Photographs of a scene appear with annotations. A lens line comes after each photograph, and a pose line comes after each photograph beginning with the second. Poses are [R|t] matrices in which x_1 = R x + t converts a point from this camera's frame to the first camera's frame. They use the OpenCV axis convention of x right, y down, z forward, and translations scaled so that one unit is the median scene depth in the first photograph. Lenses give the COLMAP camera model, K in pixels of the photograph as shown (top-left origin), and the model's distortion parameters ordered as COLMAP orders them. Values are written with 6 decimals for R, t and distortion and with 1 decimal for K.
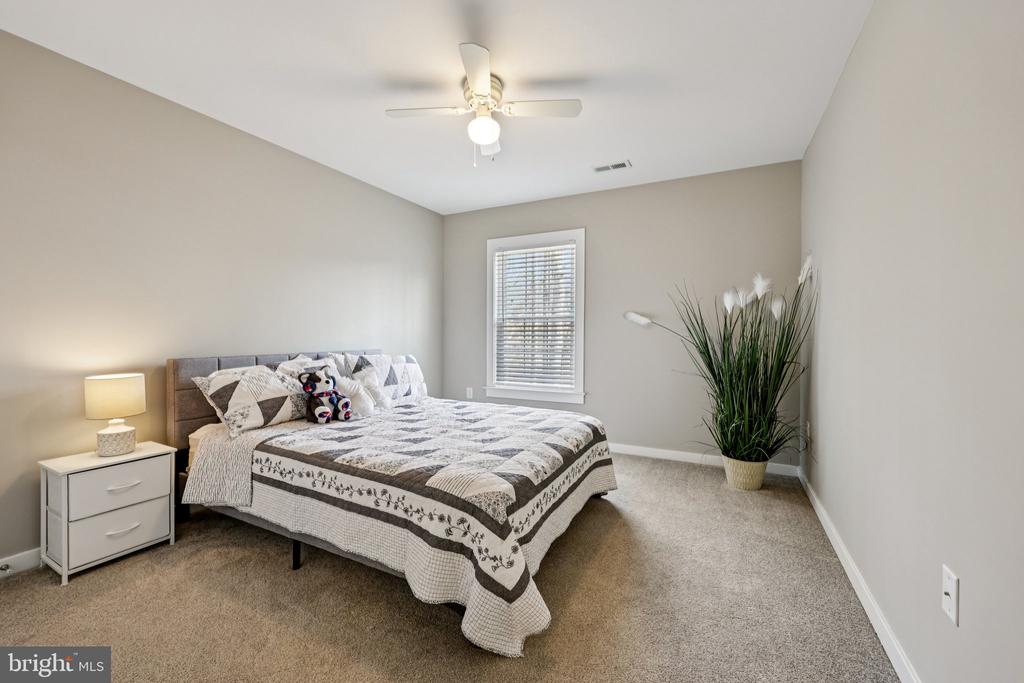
lens RADIAL K [[413.6, 0, 511.3], [0, 413.6, 336.9], [0, 0, 1]] dist [0.007317, -0.000598]
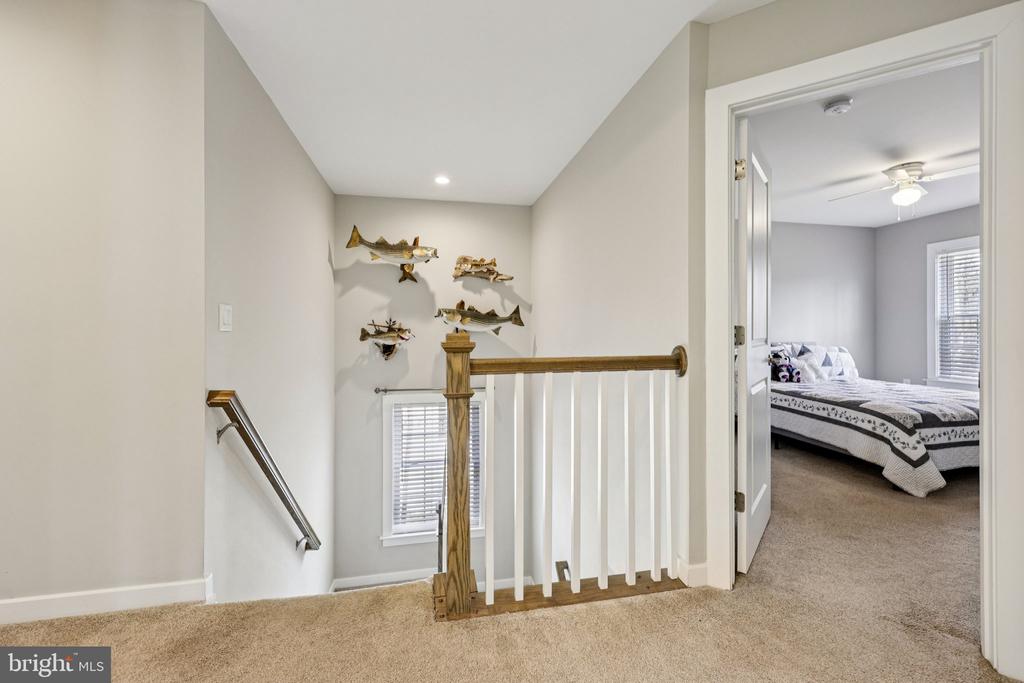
lens RADIAL K [[413.6, 0, 523.6], [0, 413.6, 327.2], [0, 0, 1]] dist [0.007317, -0.000598]
pose [[0.640763, -0.008250, -0.767695, 0.253294], [-0.003267, 0.999904, -0.013472, 0.005754], [0.767732, 0.011141, 0.640674, -1.304197]]
